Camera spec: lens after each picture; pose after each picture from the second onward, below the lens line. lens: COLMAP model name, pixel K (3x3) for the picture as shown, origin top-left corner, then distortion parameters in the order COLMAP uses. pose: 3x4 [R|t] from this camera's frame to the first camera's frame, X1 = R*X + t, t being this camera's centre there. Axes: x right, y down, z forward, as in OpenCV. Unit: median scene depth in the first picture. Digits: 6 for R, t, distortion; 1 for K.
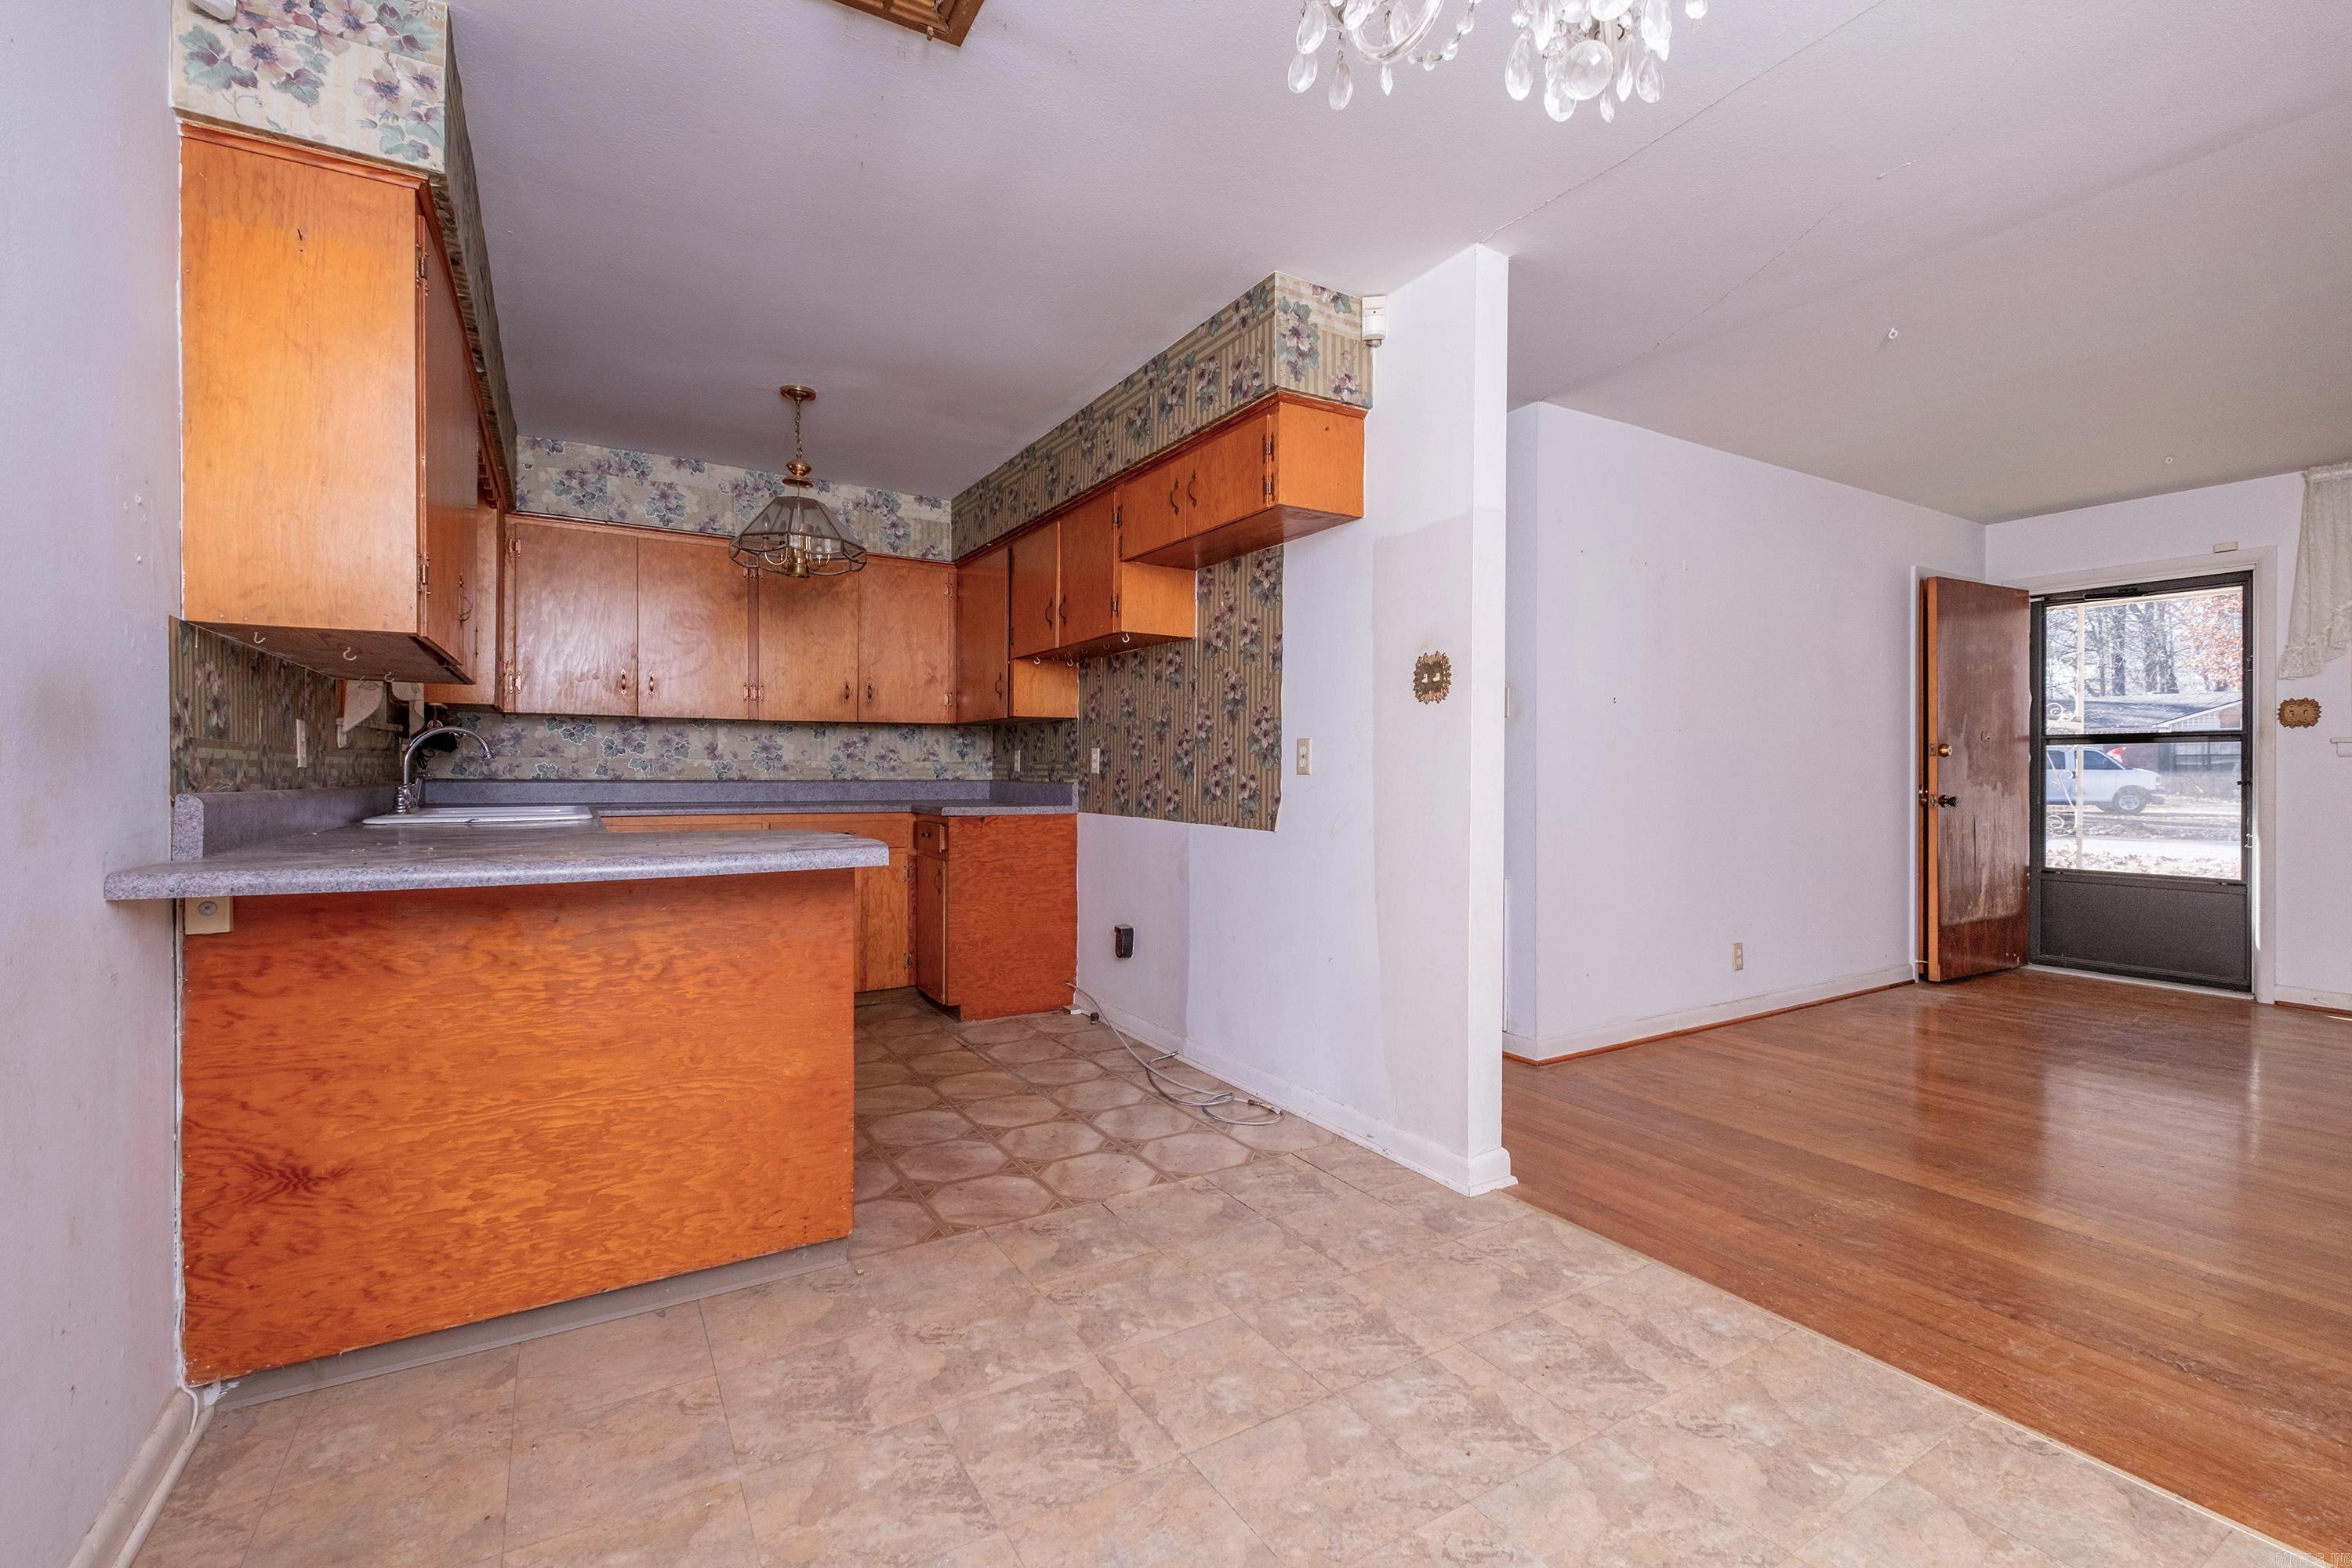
lens RADIAL K [[1007.9, 0, 1169.9], [0, 1007.9, 779.1], [0, 0, 1]] dist [0.003828, -0.004561]
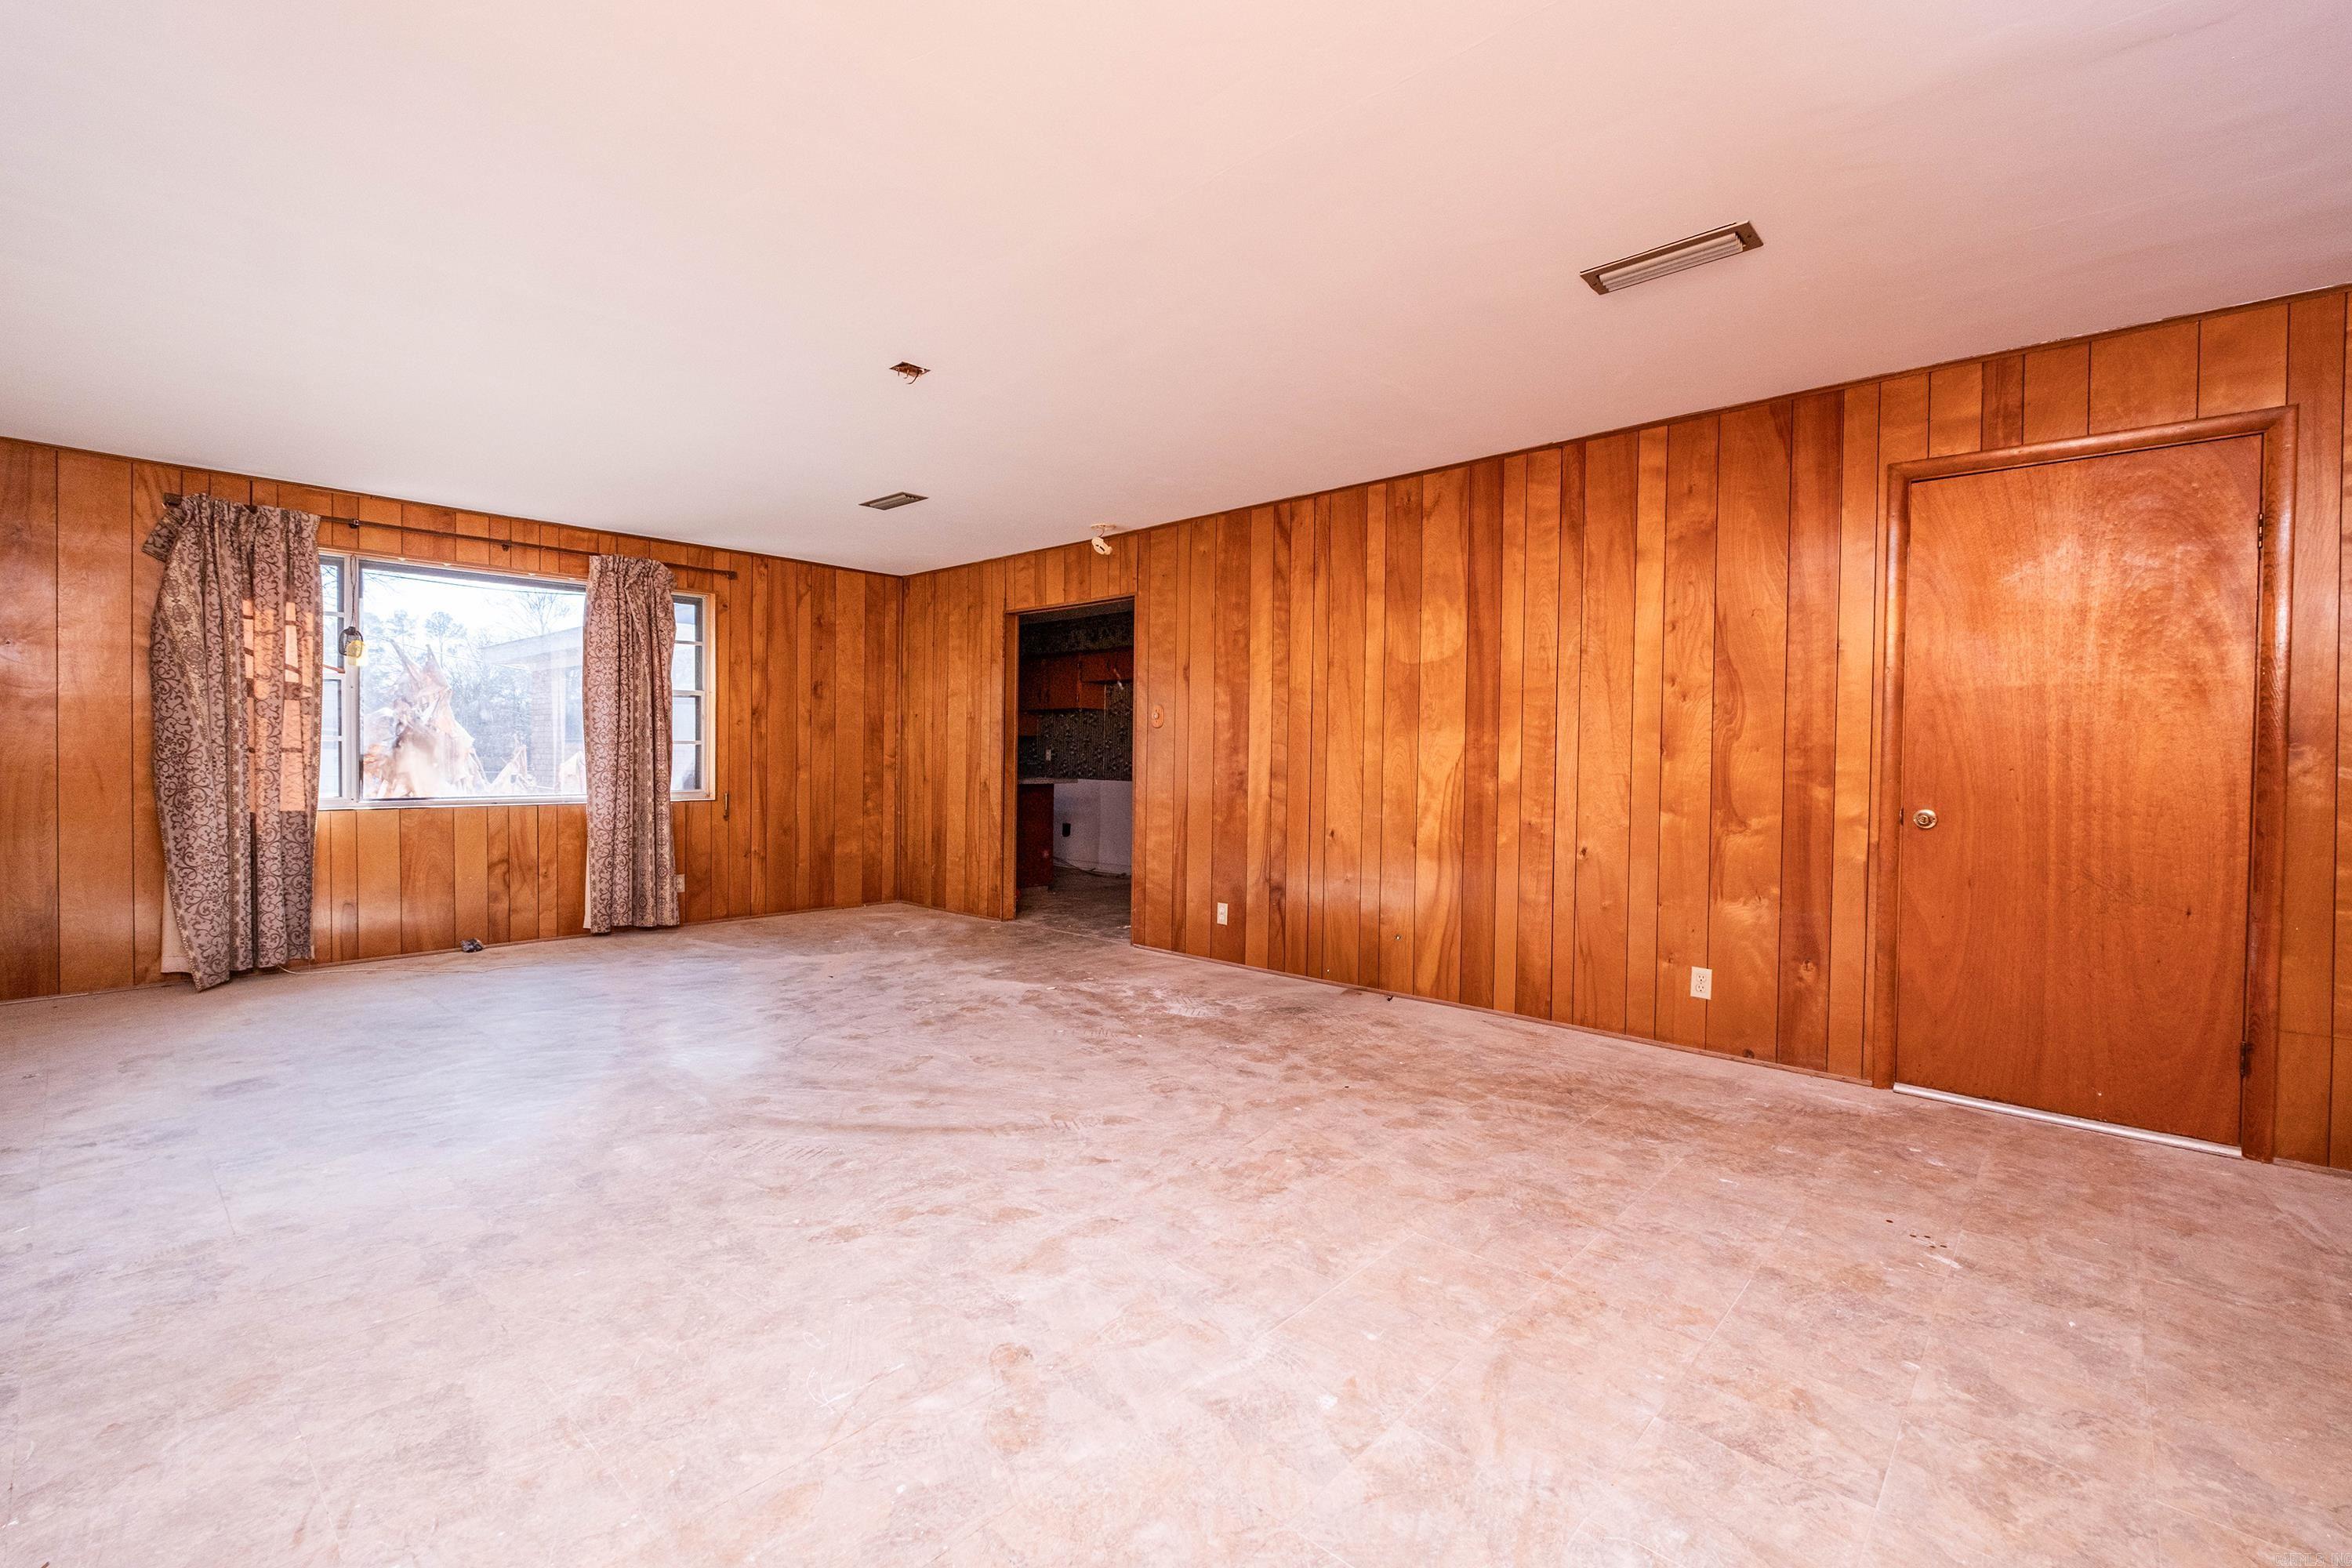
lens RADIAL K [[1007.9, 0, 1172.4], [0, 1007.9, 777.2], [0, 0, 1]] dist [0.003828, -0.004561]
pose [[0.958053, 0.005041, 0.286546, -0.548923], [-0.008016, 0.999925, 0.009211, 0.009913], [-0.286478, -0.011122, 0.958022, -1.549391]]
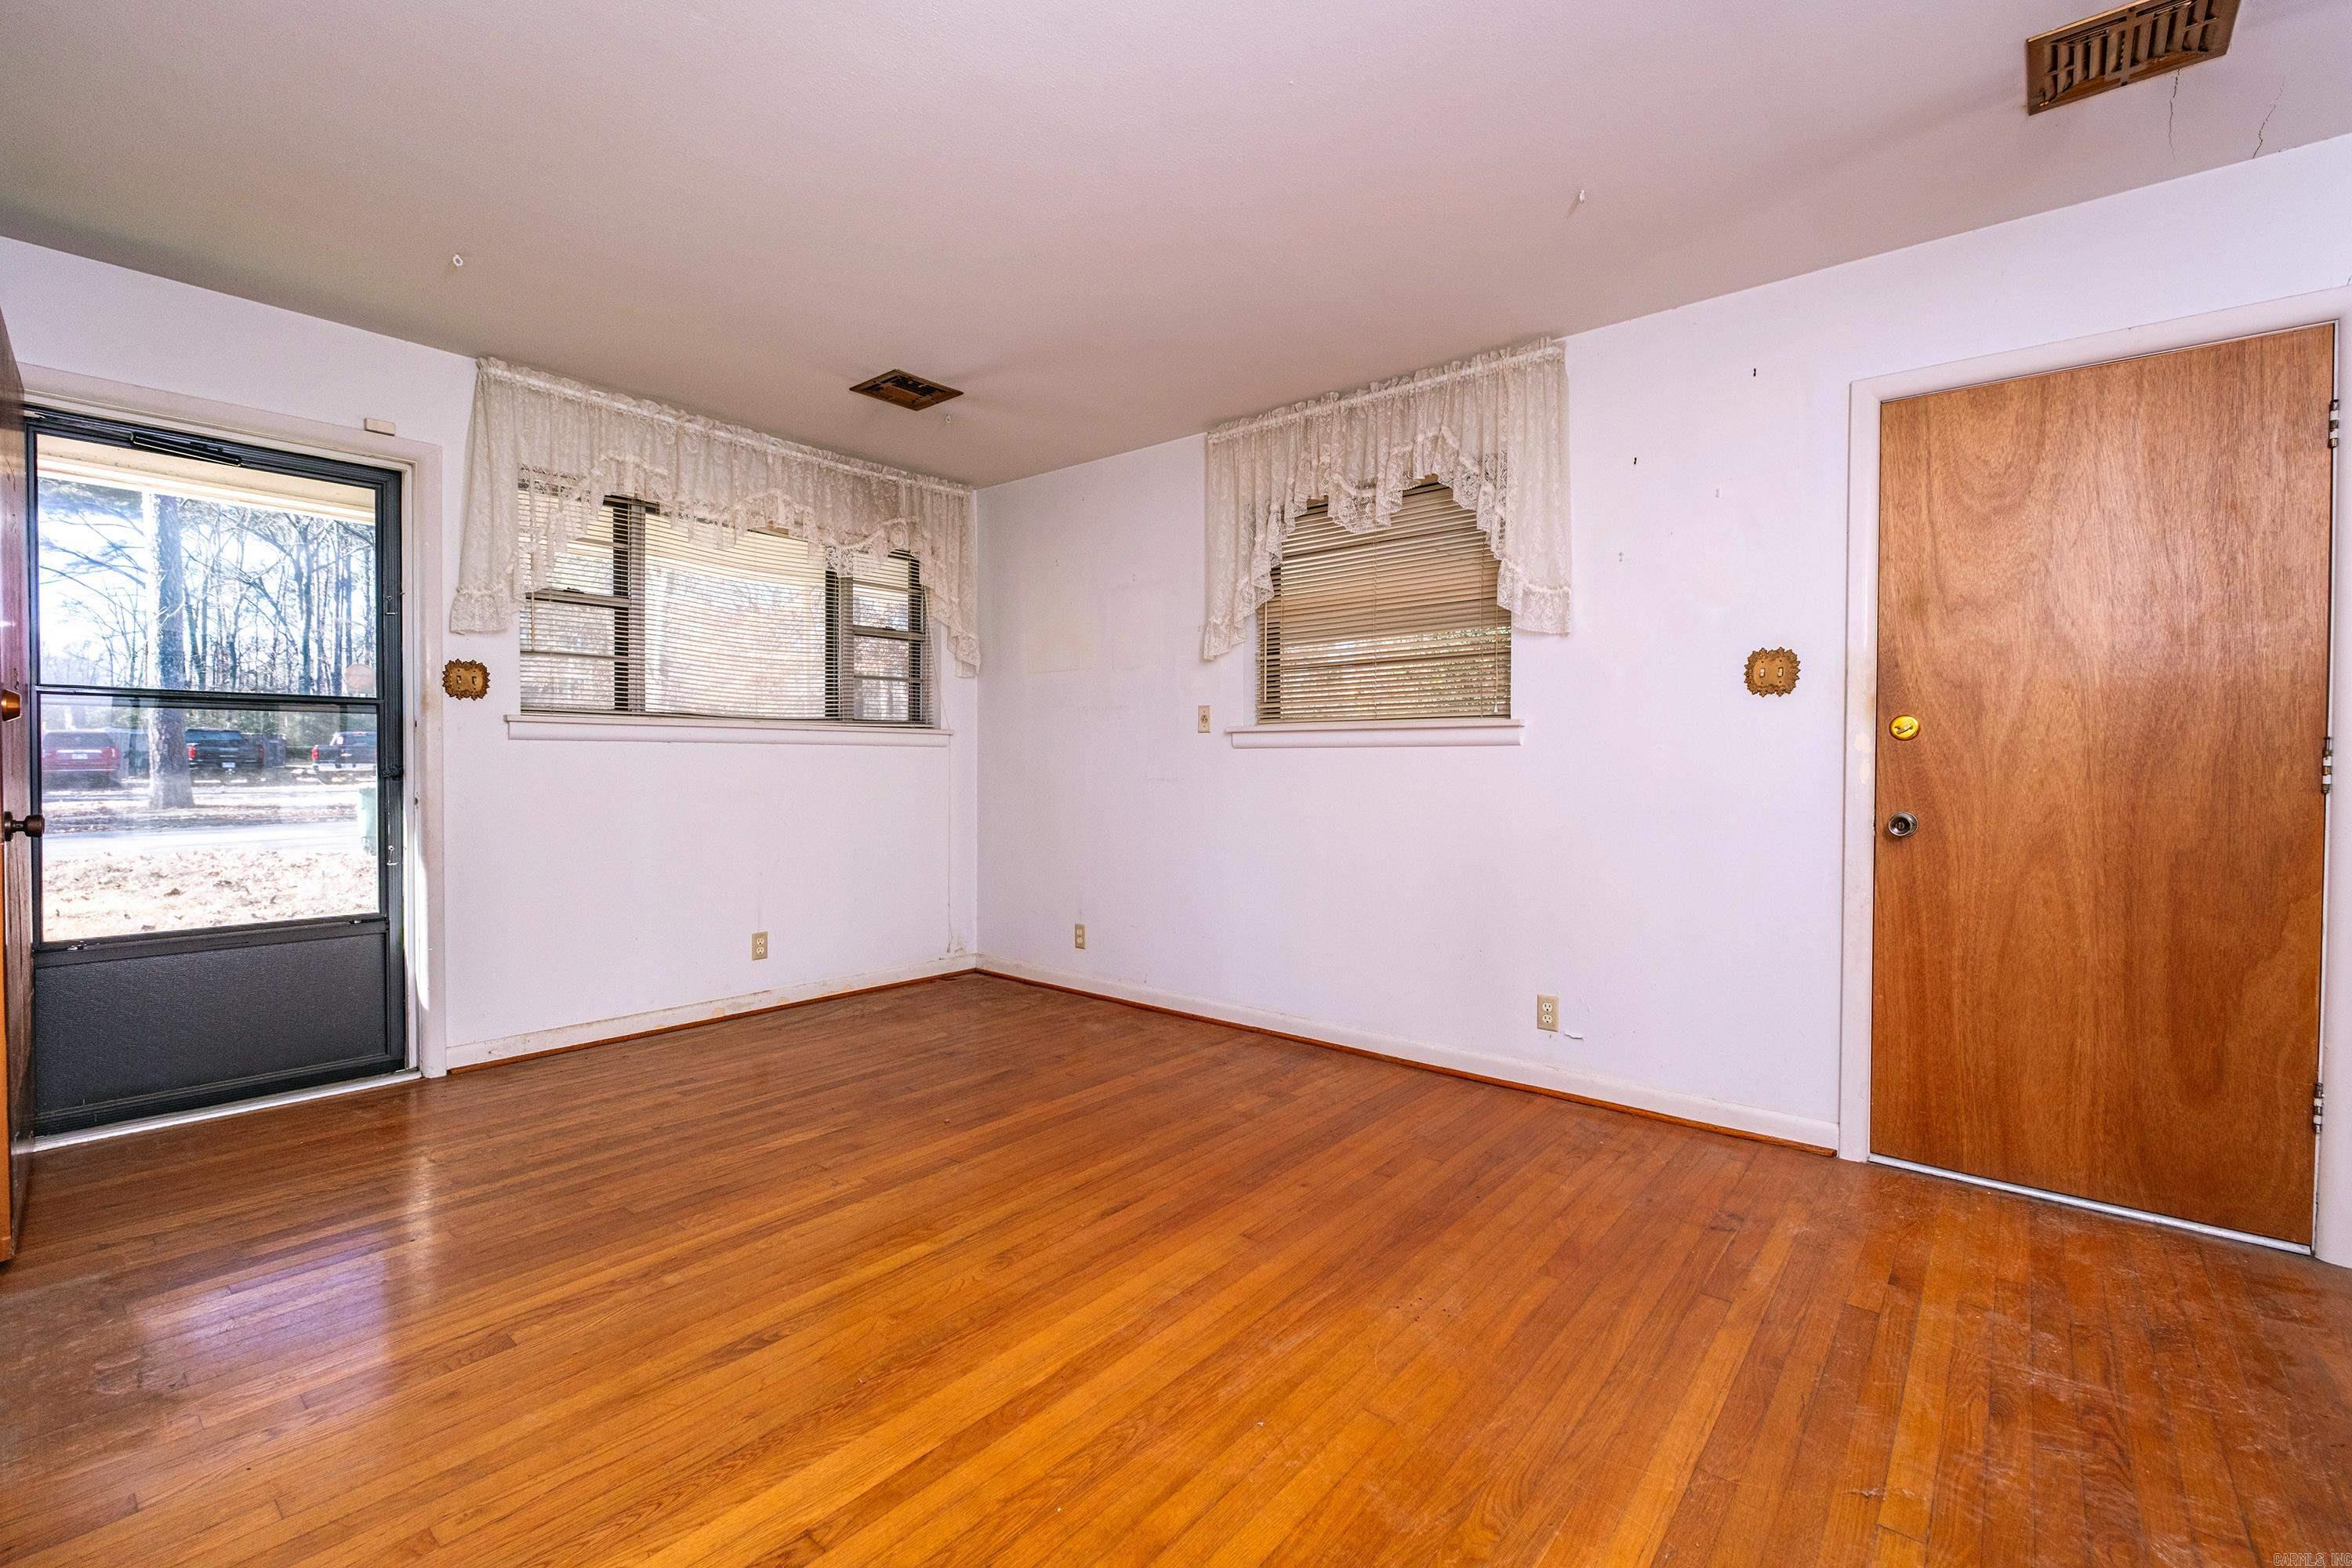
lens RADIAL K [[1007.9, 0, 1179.3], [0, 1007.9, 769.3], [0, 0, 1]] dist [0.003828, -0.004561]
pose [[-0.325245, -0.006323, 0.945609, 0.287290], [0.006912, 0.999935, 0.009064, -0.001770], [-0.945604, 0.009484, -0.325180, 0.900986]]
